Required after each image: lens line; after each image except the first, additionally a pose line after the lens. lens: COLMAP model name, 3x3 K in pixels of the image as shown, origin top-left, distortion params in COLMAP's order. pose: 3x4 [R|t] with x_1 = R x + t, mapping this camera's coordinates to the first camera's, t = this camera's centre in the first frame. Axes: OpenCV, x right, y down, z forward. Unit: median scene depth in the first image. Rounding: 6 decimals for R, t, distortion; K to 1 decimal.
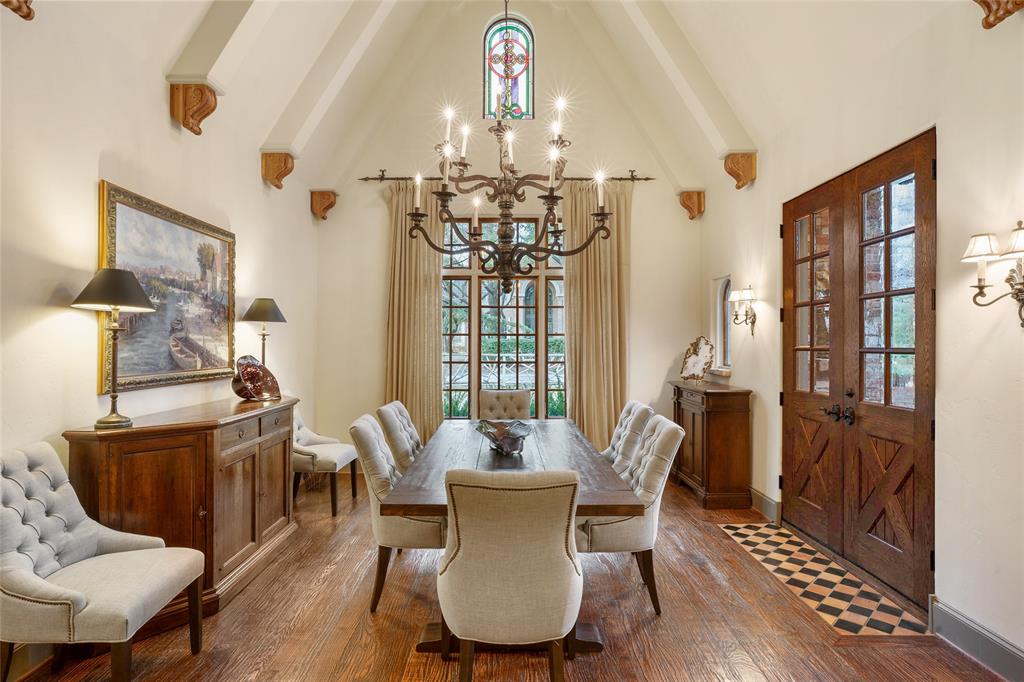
lens RADIAL K [[551.2, 0, 512.0], [0, 551.2, 341.0], [0, 0, 1]] dist [-0.020972, 0.000556]
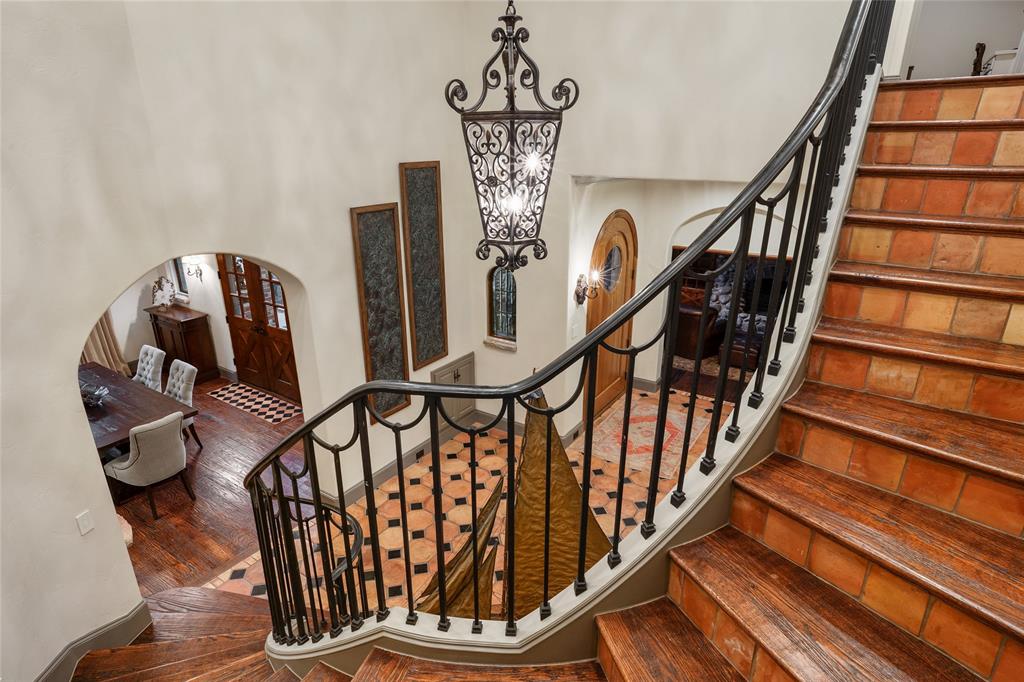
lens RADIAL K [[551.2, 0, 512.0], [0, 551.2, 341.0], [0, 0, 1]] dist [-0.020972, 0.000556]
pose [[0.550584, -0.286190, 0.784189, -0.562470], [-0.001131, 0.939140, 0.343534, -0.578368], [-0.834779, -0.190032, 0.516752, -0.965085]]
